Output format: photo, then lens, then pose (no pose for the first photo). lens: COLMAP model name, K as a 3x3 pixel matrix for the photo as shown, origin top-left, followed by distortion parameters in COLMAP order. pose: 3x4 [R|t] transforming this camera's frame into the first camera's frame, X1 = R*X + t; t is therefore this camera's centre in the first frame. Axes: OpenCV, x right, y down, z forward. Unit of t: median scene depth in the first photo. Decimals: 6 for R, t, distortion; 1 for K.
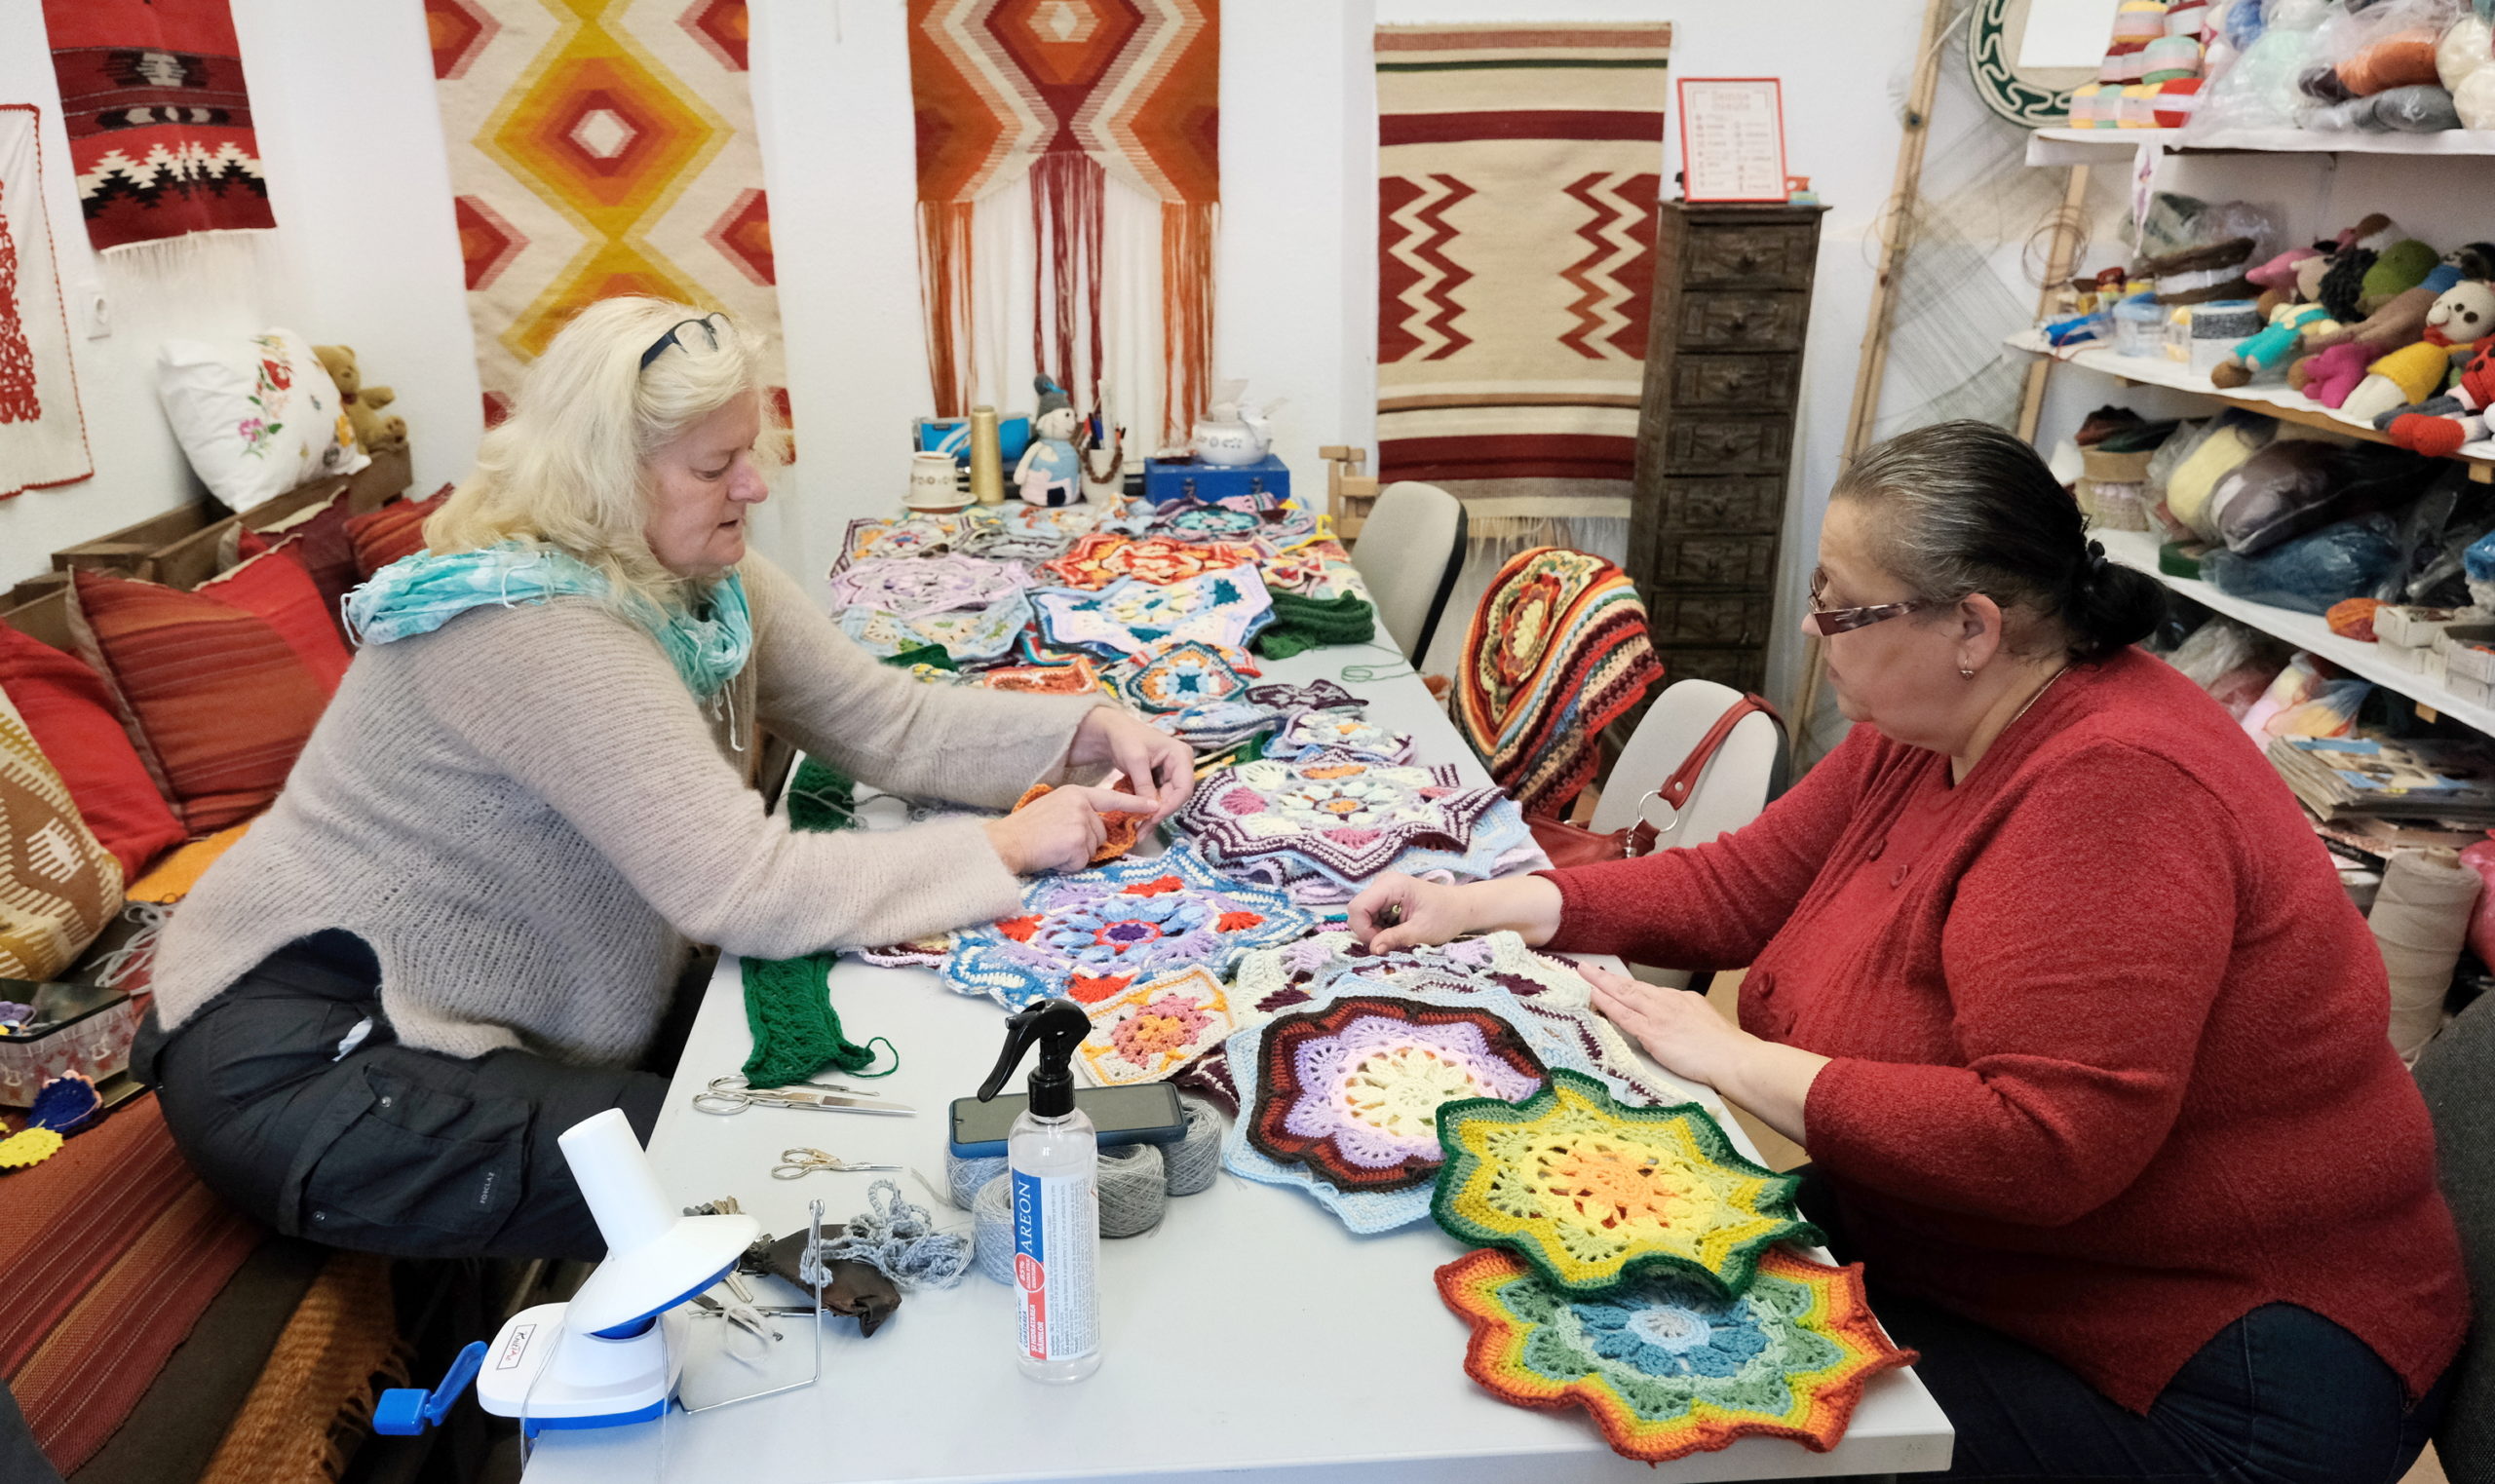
lens RADIAL K [[1956.6, 0, 1174.9], [0, 1956.6, 784.4], [0, 0, 1]] dist [0.021207, -0.001607]
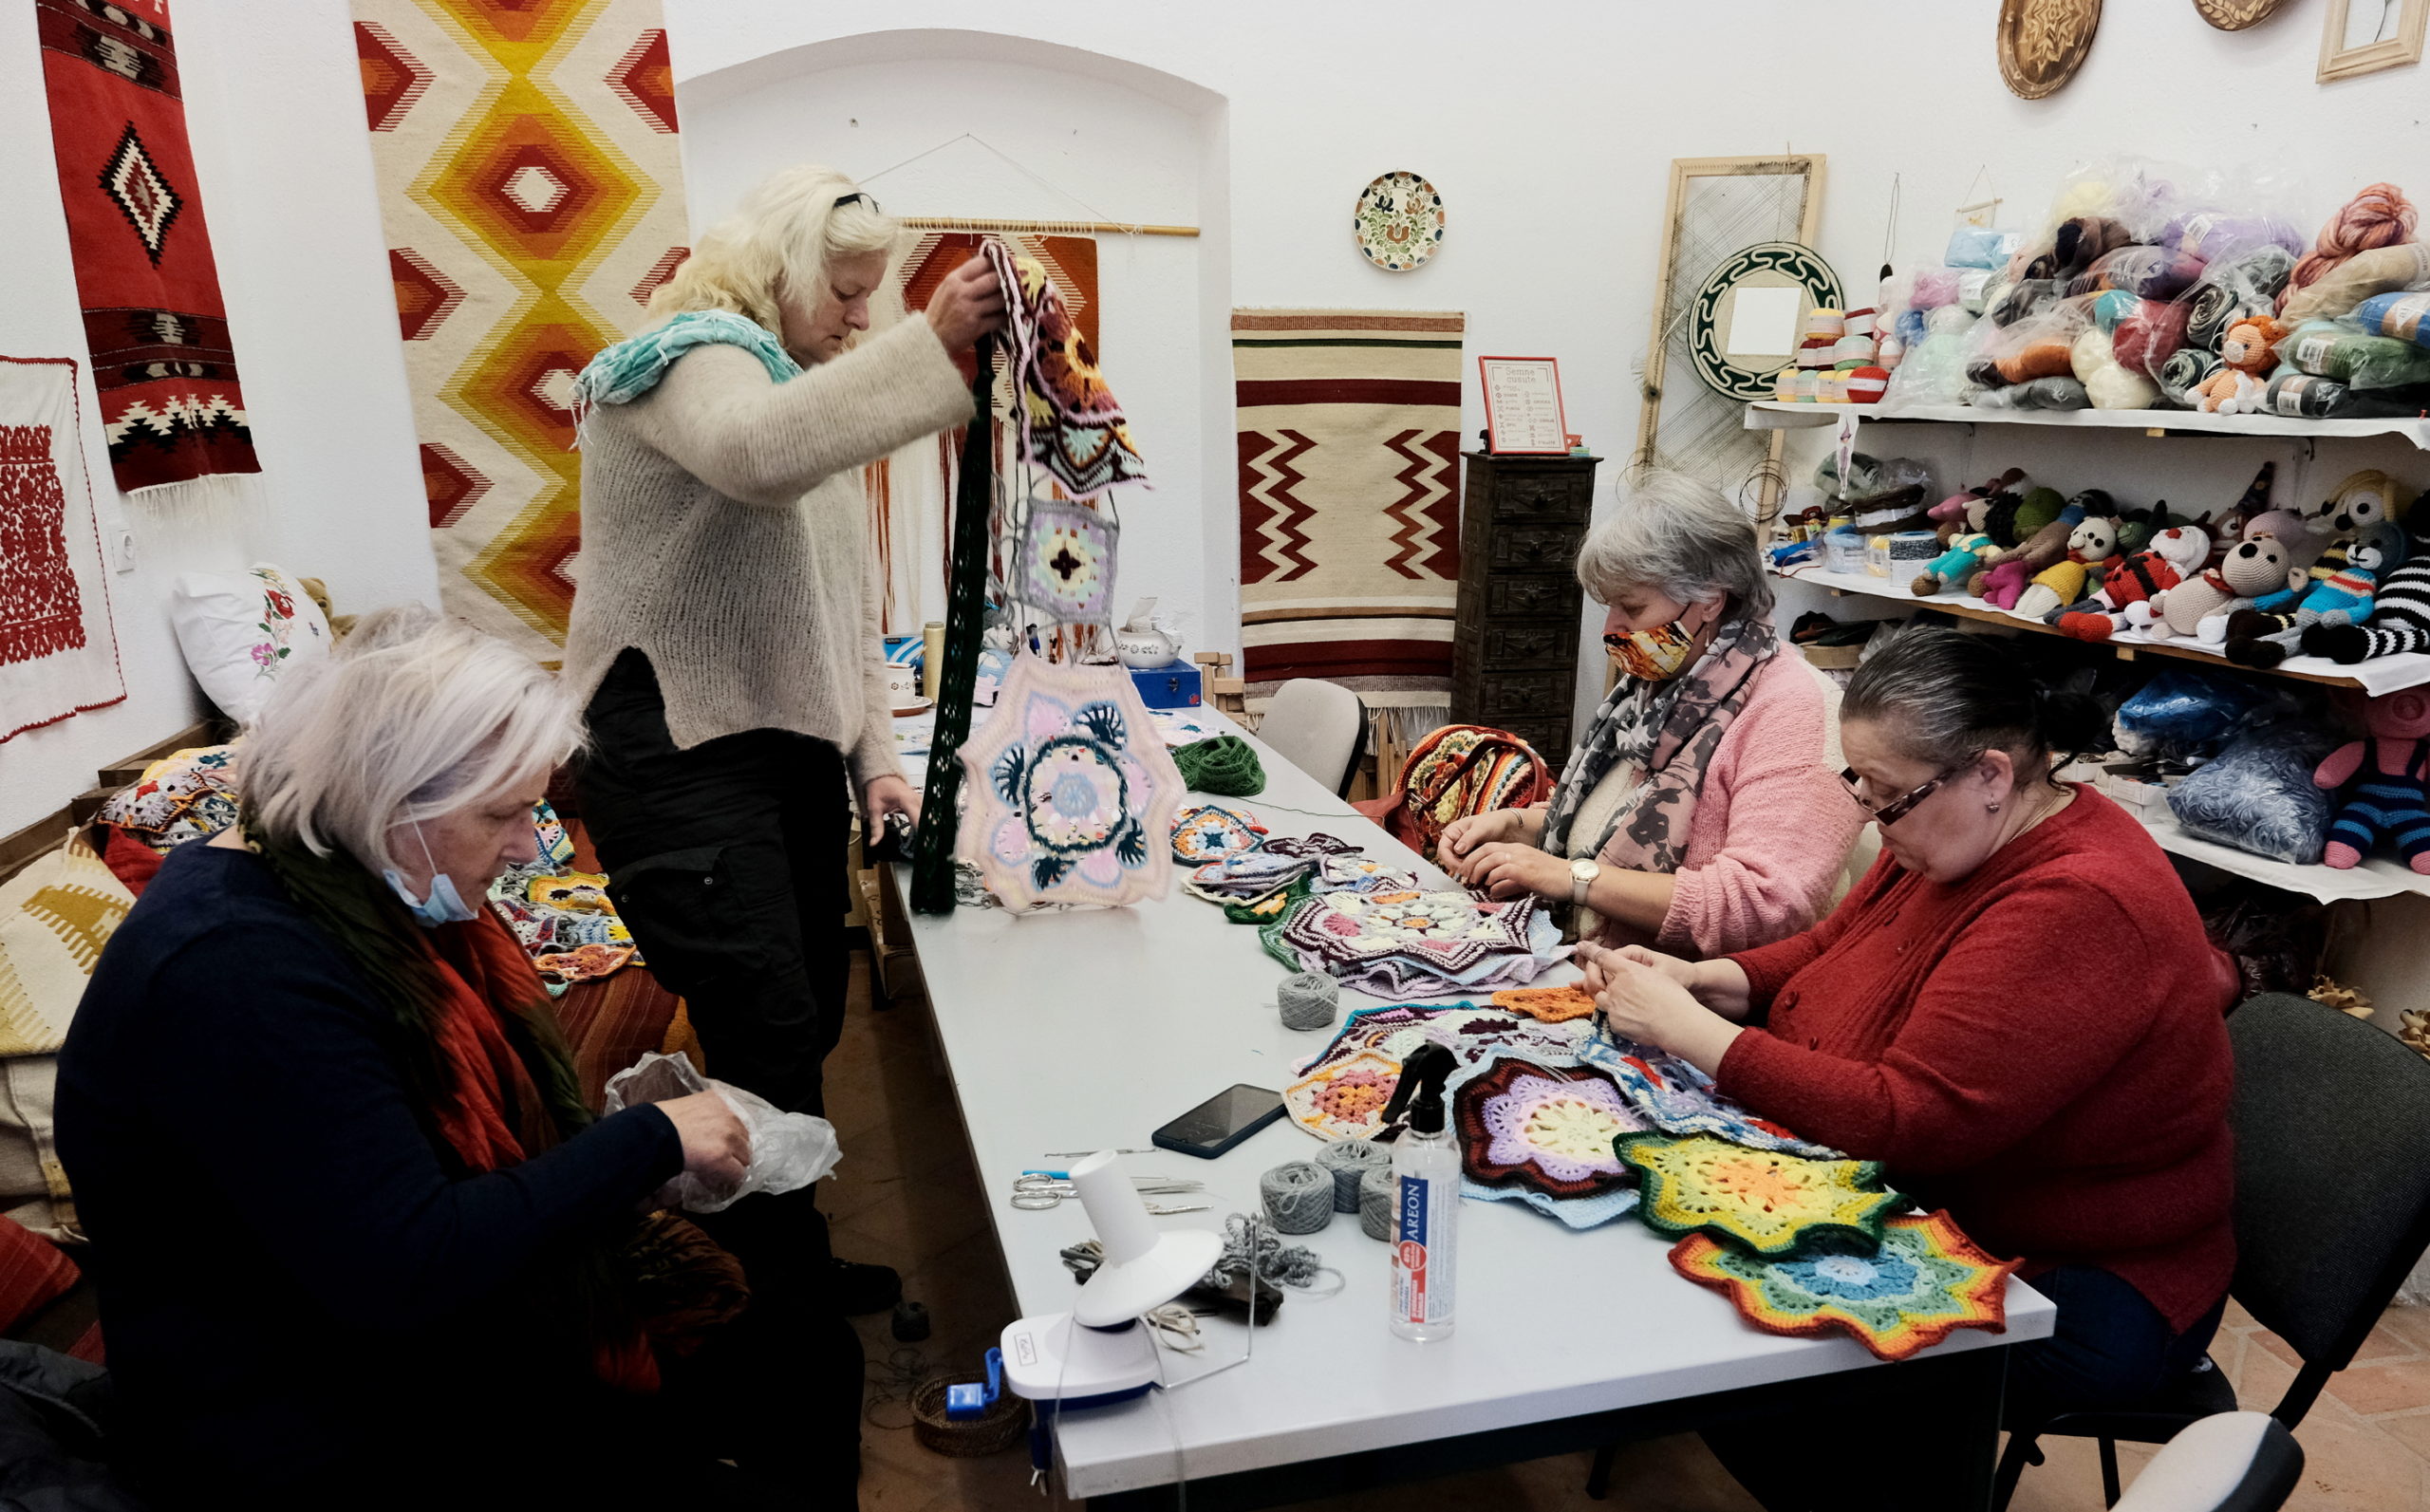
lens RADIAL K [[1725.4, 0, 1262.8], [0, 1725.4, 879.7], [0, 0, 1]] dist [-0.008427, 0.017626]
pose [[0.979677, -0.042966, 0.195926, -0.109069], [0.051961, 0.997807, -0.041003, 0.011395], [-0.193735, 0.050350, 0.979761, -0.034493]]
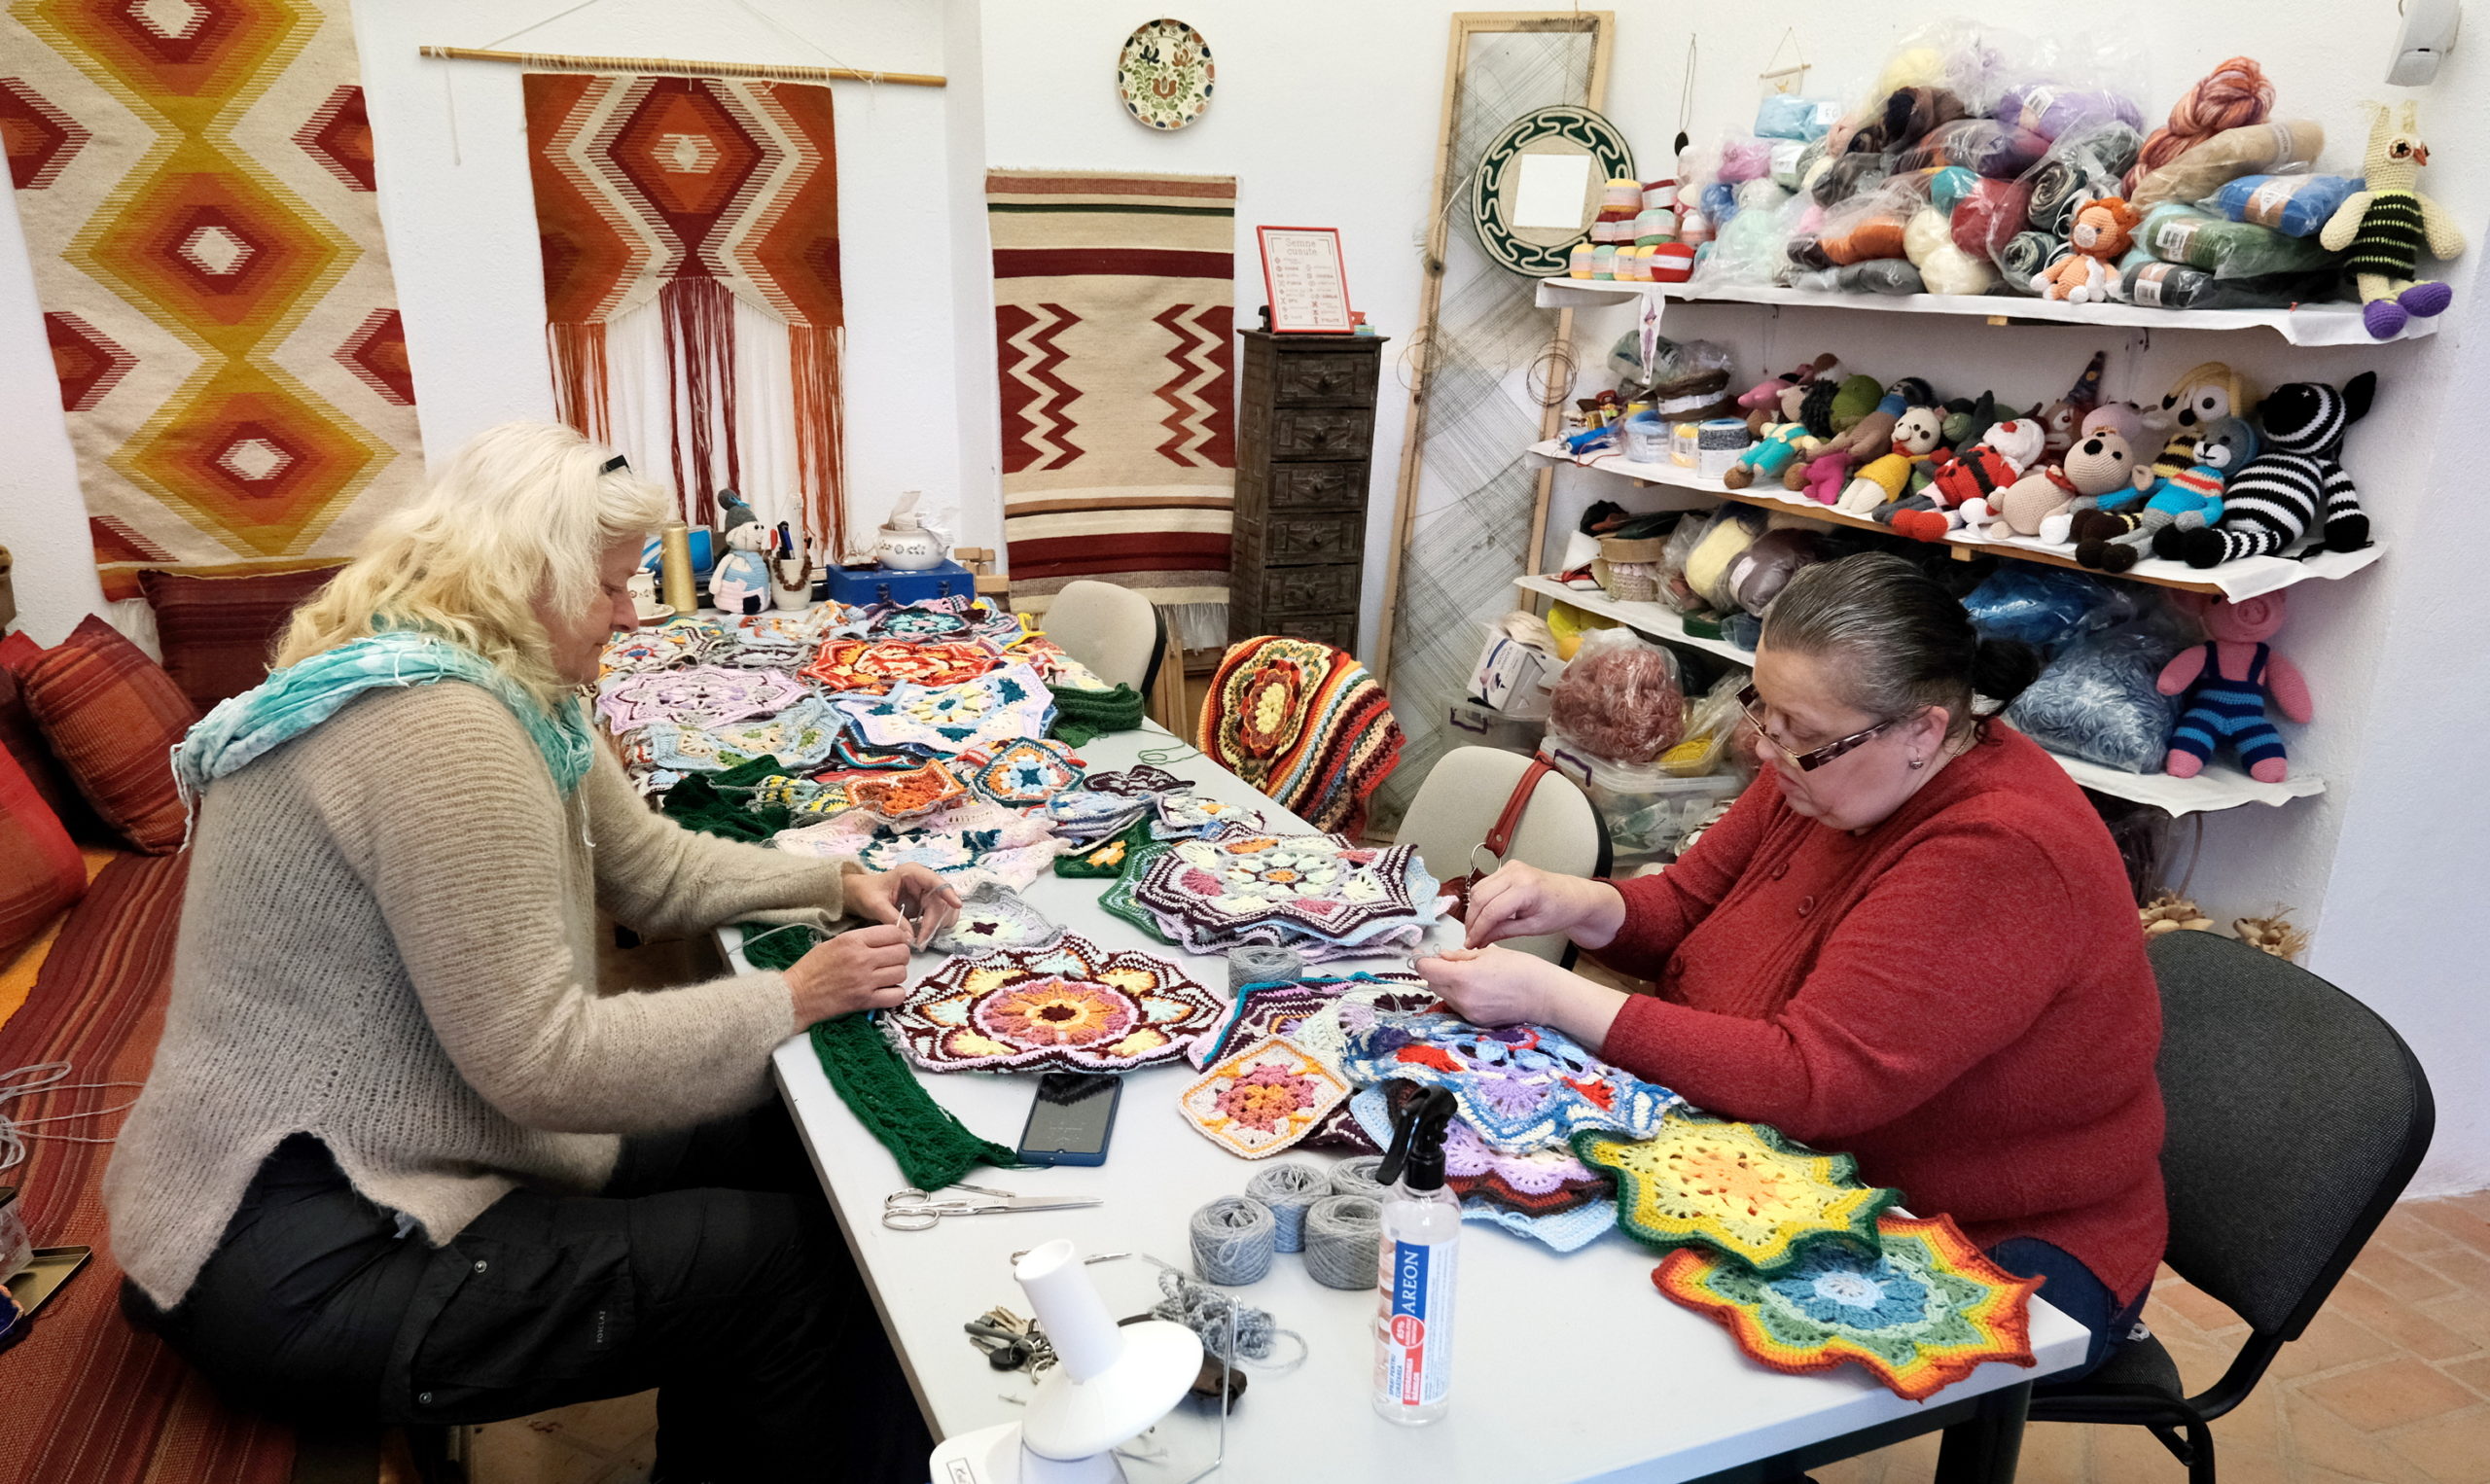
lens RADIAL K [[1751.0, 0, 1177.9], [0, 1751.0, 859.9], [0, 0, 1]] dist [-0.006860, 0.021901]
pose [[0.949210, -0.082159, 0.303728, -0.134681], [0.078147, 0.996619, 0.025362, -0.014914], [-0.304785, -0.000338, 0.952421, 0.026041]]
